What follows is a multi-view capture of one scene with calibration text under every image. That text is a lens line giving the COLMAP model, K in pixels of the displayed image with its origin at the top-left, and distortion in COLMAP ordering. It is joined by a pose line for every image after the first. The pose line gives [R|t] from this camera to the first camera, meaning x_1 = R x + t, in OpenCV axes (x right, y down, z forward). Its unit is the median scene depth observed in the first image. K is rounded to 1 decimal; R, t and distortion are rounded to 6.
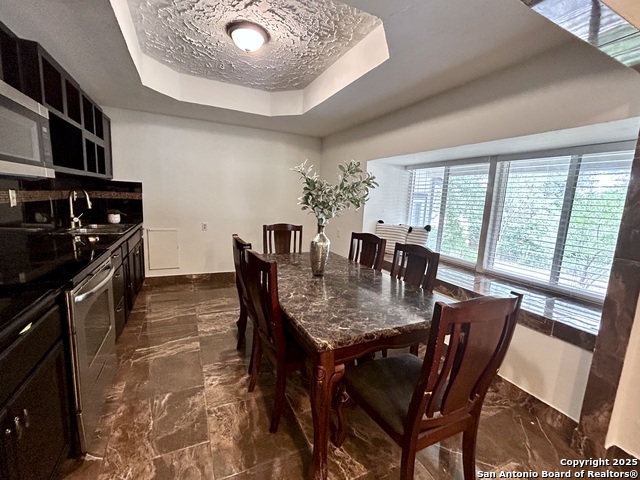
lens RADIAL K [[275.7, 0, 320.0], [0, 275.7, 240.0], [0, 0, 1]] dist [-0.000044, -0.000085]
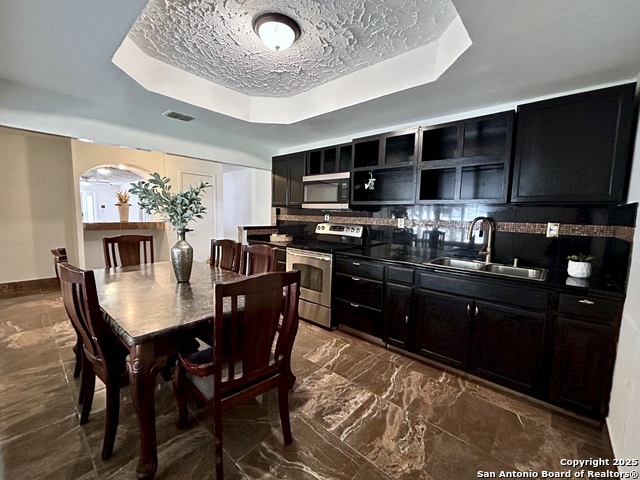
lens RADIAL K [[275.7, 0, 320.0], [0, 275.7, 240.0], [0, 0, 1]] dist [-0.000044, -0.000085]
pose [[-0.922411, -0.035414, -0.384582, -0.058935], [-0.127158, 0.968114, 0.215837, -0.235681], [0.364676, 0.247993, -0.897503, 1.590111]]
